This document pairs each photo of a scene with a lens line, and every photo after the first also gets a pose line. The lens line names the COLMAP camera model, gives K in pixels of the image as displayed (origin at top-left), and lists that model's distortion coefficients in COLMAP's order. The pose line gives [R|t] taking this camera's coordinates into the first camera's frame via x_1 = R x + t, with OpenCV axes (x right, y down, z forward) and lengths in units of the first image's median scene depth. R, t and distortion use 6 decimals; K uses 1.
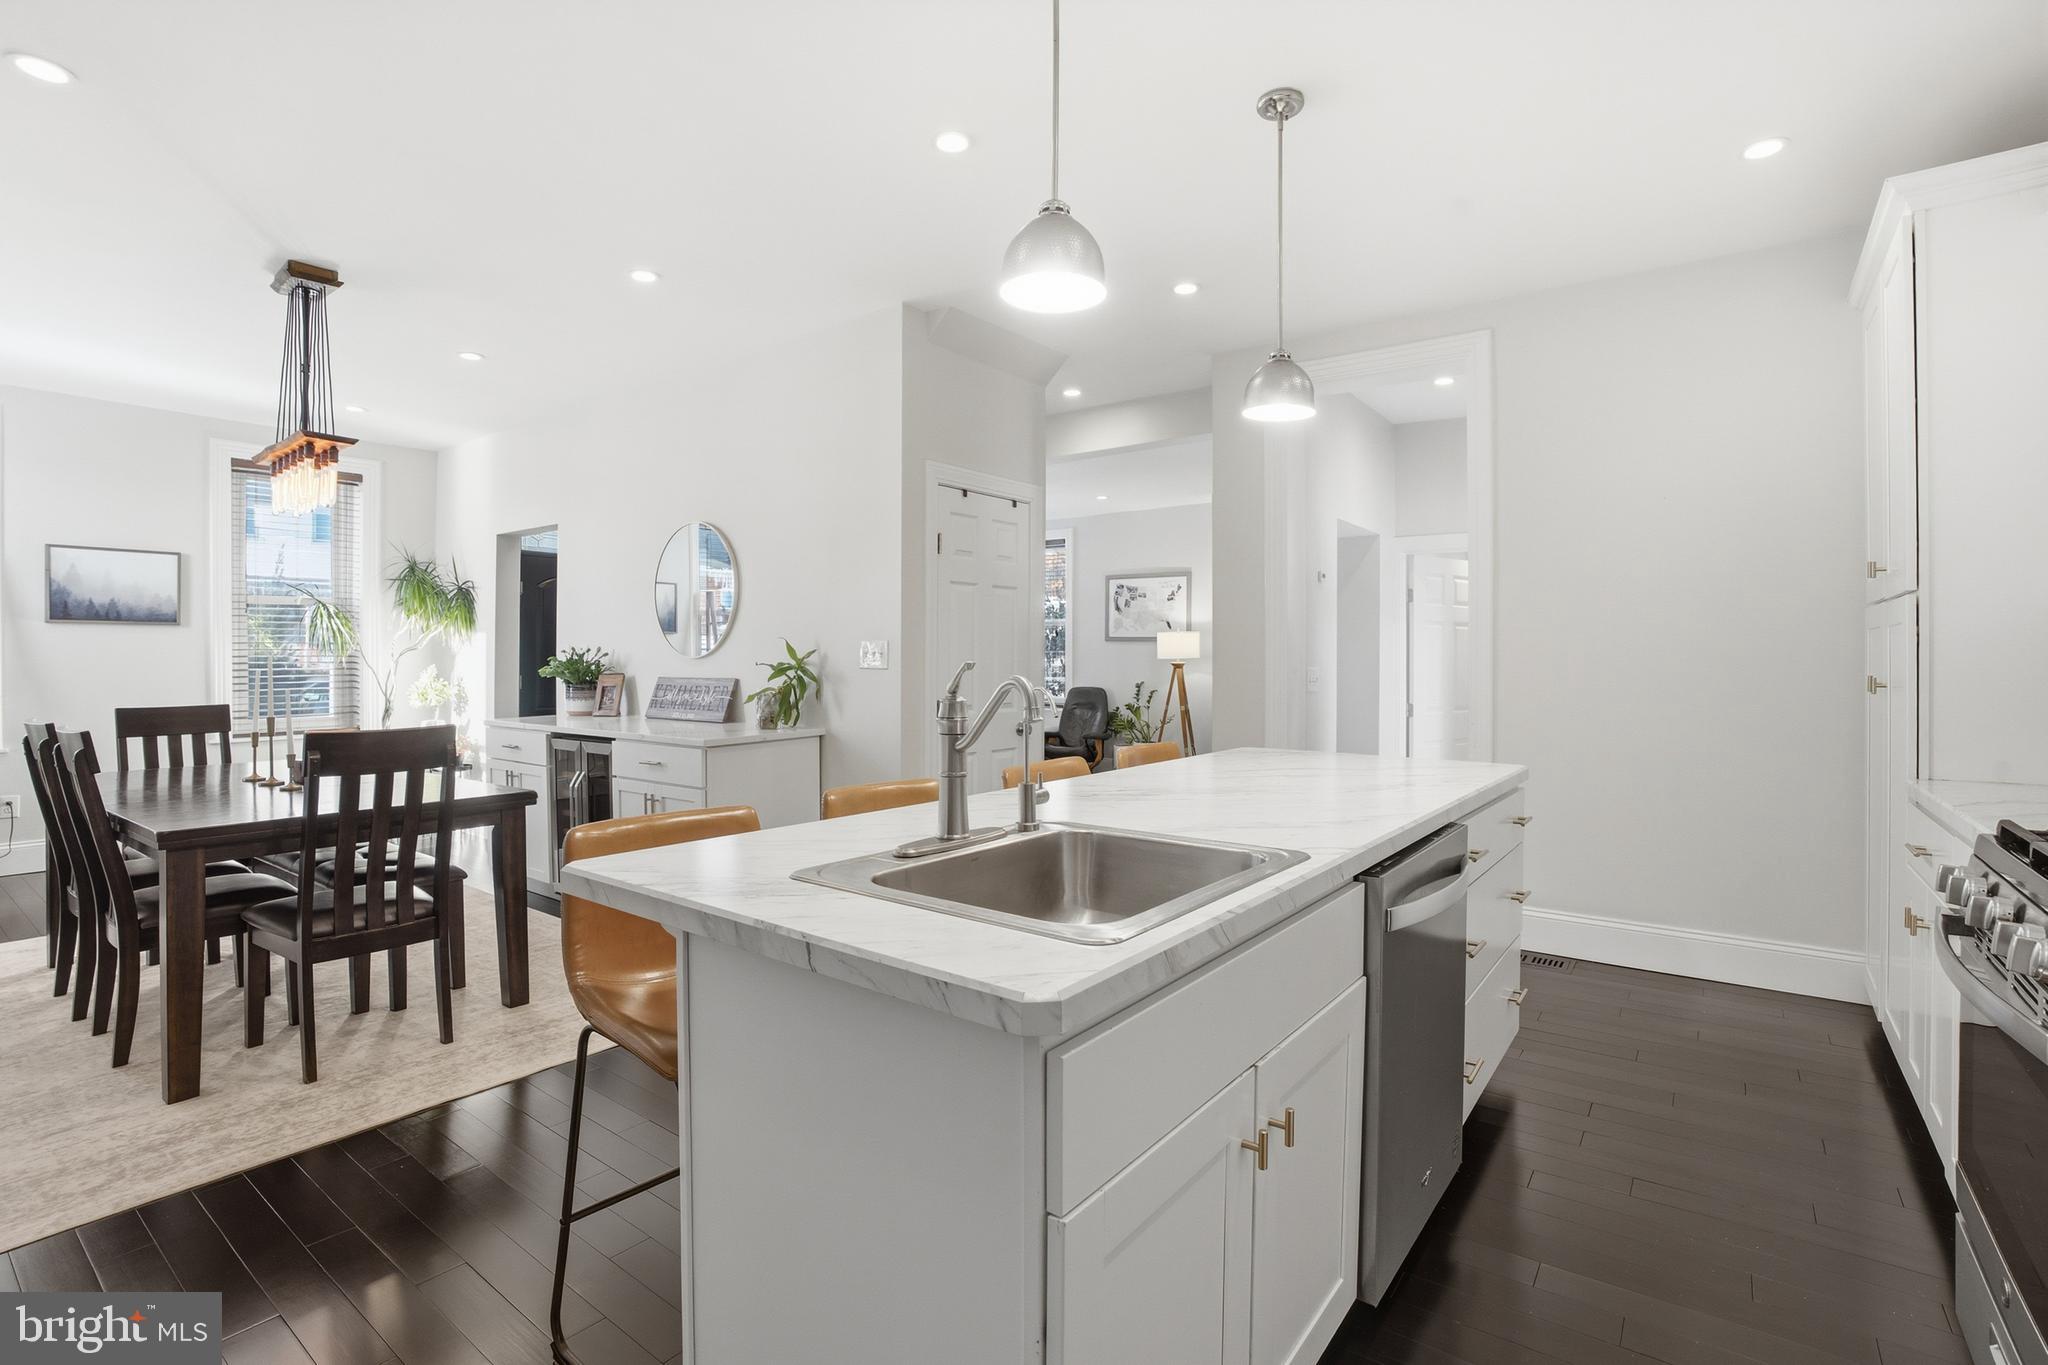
lens RADIAL K [[955.7, 0, 1009.3], [0, 955.7, 663.2], [0, 0, 1]] dist [-0.067450, 0.024372]
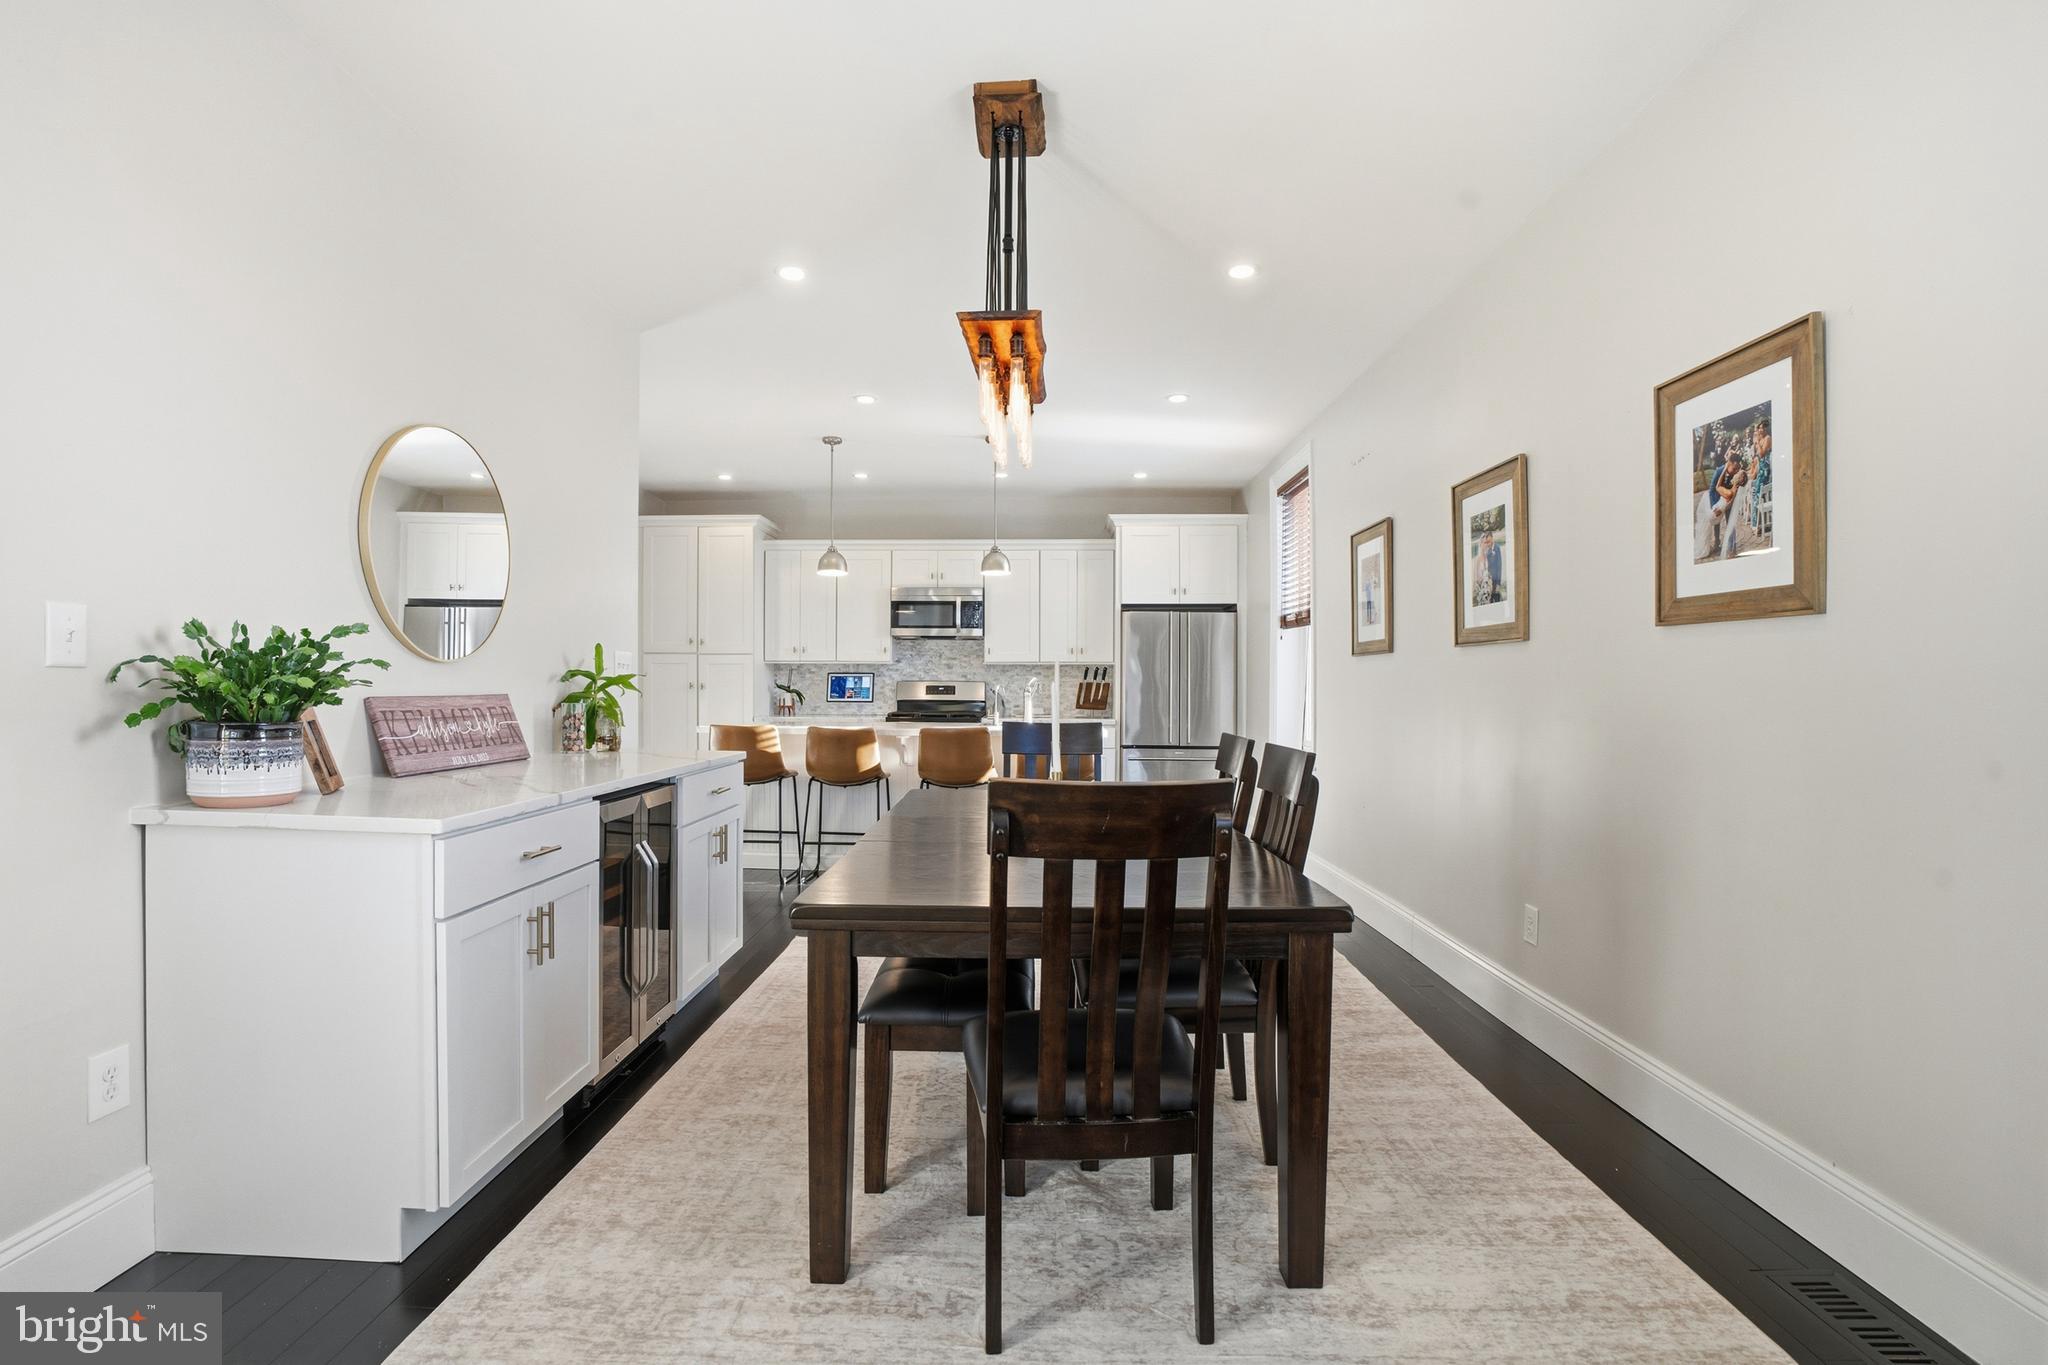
lens RADIAL K [[956.4, 0, 1014.6], [0, 956.4, 693.9], [0, 0, 1]] dist [-0.074810, 0.028909]
pose [[-0.588499, -0.009312, 0.808444, -0.765125], [-0.001928, 0.999947, 0.010115, 0.006016], [-0.808496, 0.004394, -0.588486, 0.804202]]
